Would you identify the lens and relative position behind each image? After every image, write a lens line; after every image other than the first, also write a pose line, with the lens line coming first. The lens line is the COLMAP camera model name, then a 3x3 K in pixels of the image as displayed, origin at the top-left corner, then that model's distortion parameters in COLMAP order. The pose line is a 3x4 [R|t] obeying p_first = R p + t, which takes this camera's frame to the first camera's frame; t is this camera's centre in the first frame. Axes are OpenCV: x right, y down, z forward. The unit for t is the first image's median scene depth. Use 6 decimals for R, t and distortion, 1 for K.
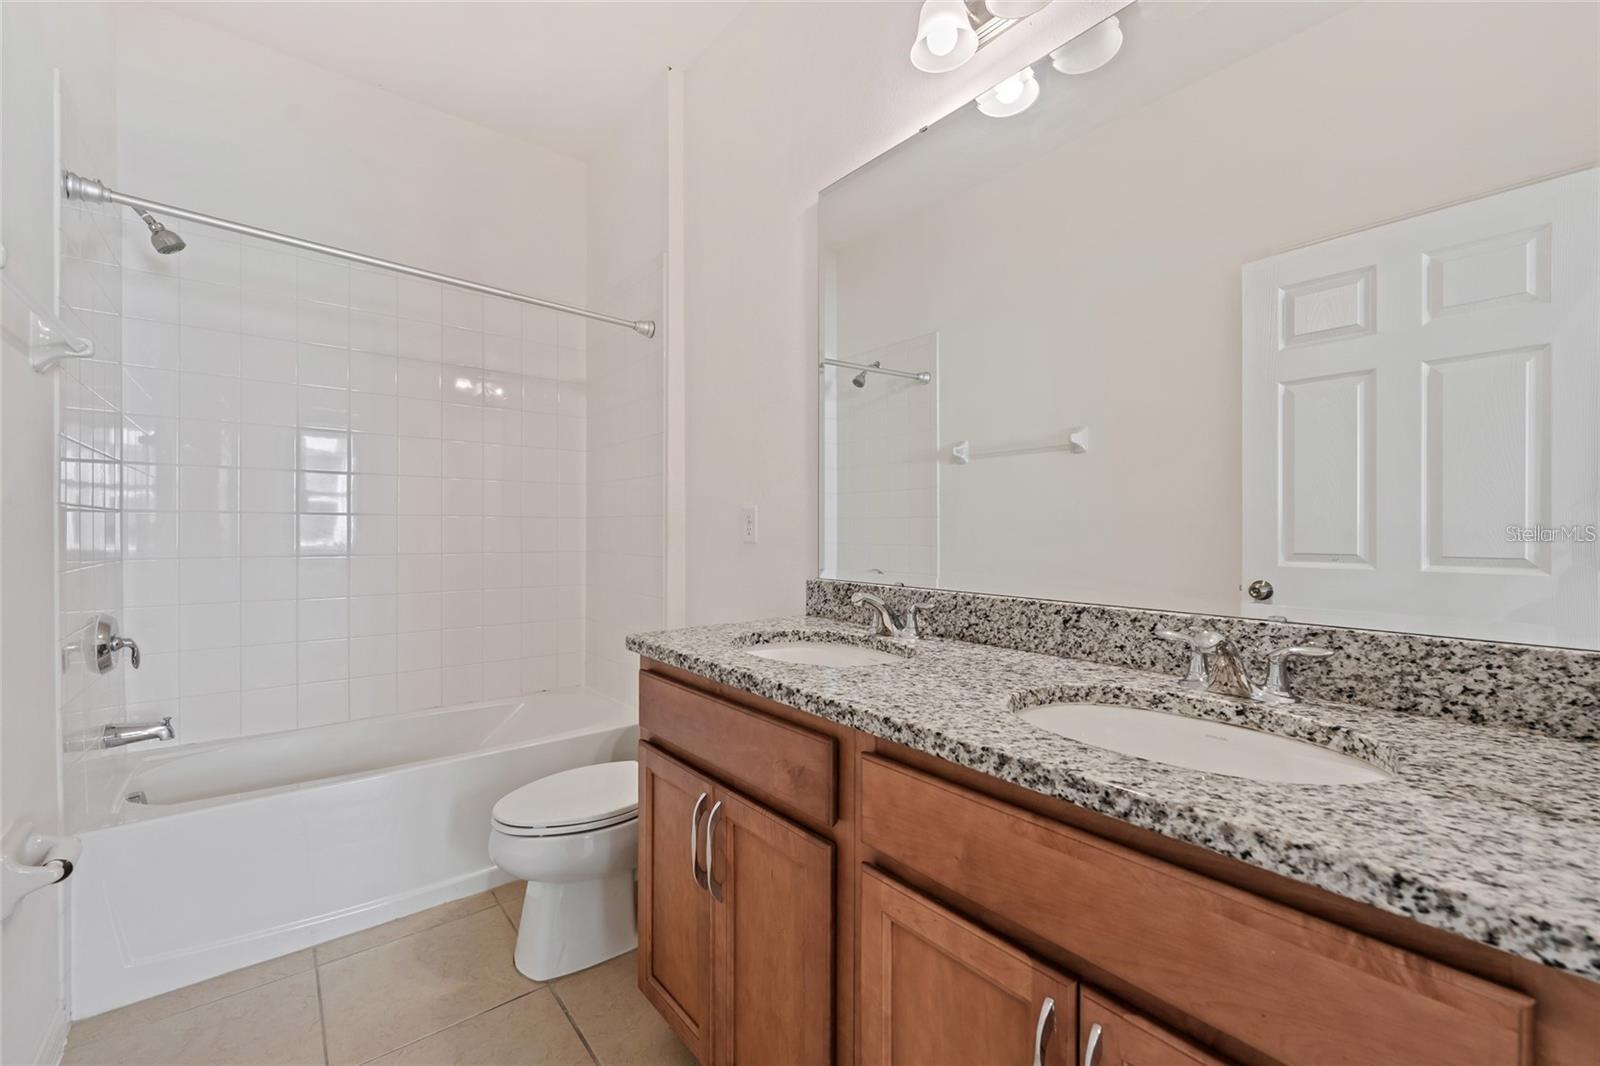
lens RADIAL K [[643.5, 0, 804.1], [0, 643.5, 515.5], [0, 0, 1]] dist [-0.000366, -0.000052]
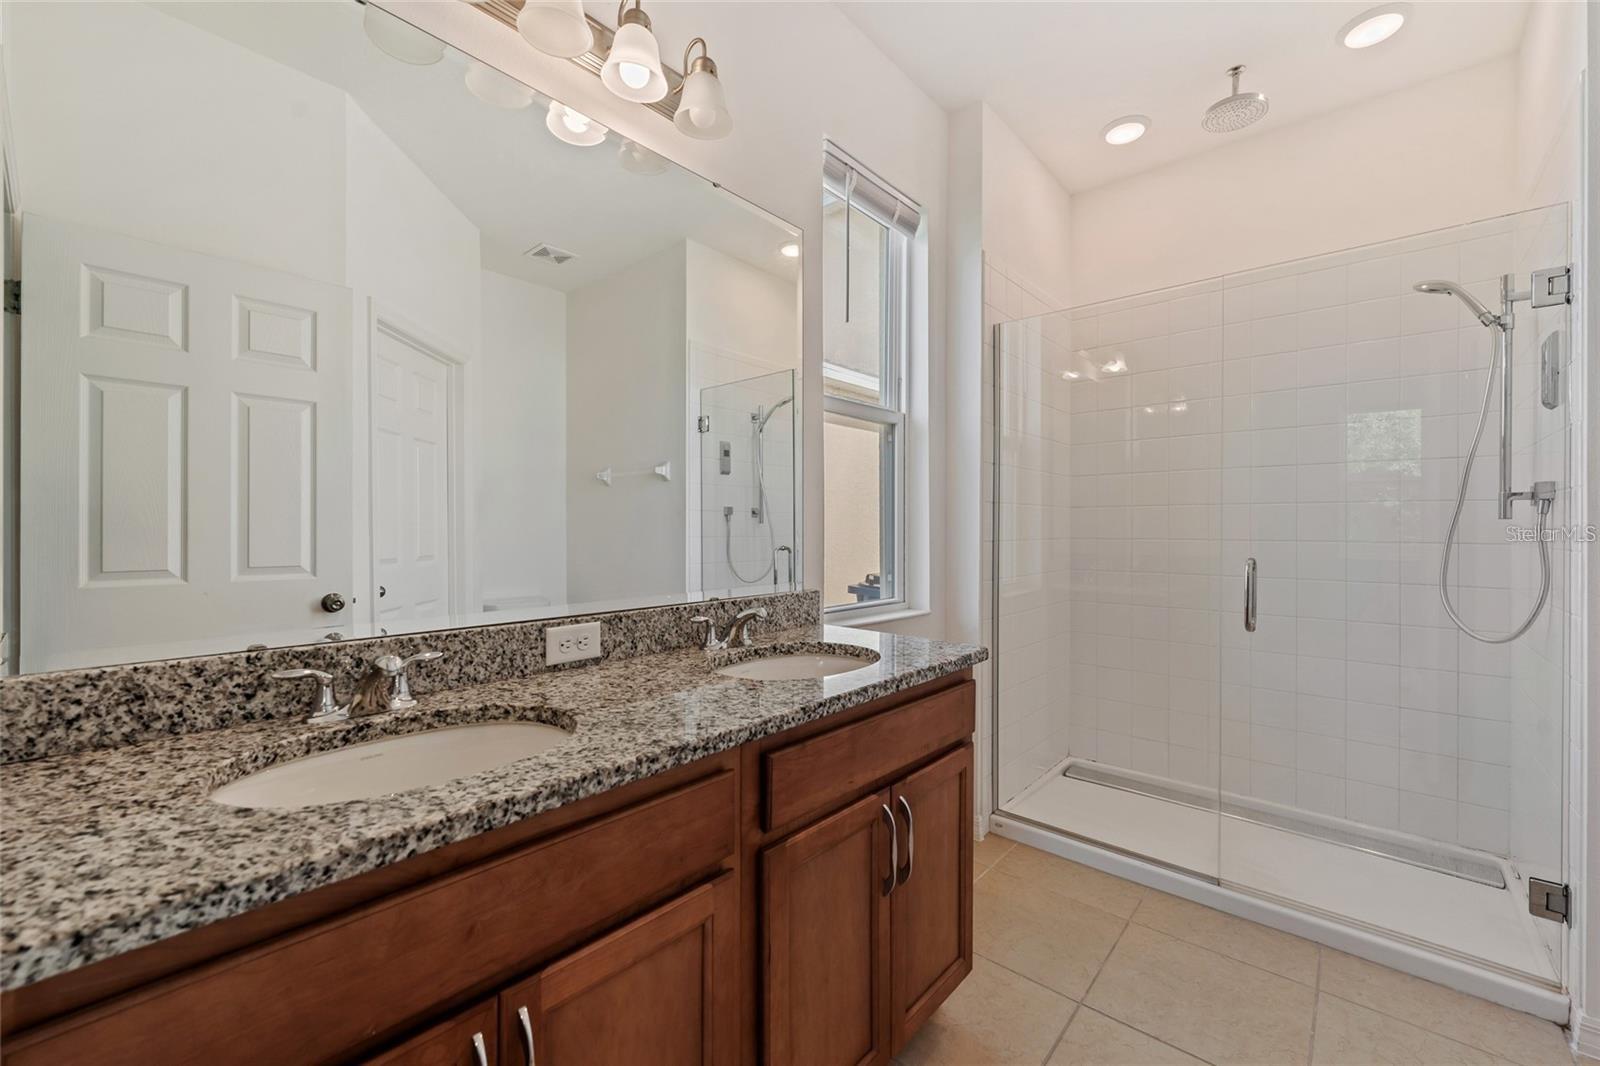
lens RADIAL K [[650.5, 0, 800.0], [0, 650.5, 533.0], [0, 0, 1]] dist [-0.001400, -0.000244]
pose [[-0.145659, 0.005701, 0.989318, -0.457999], [0.005244, 0.999974, -0.004990, 0.004649], [-0.989321, 0.004462, -0.145685, 0.481570]]
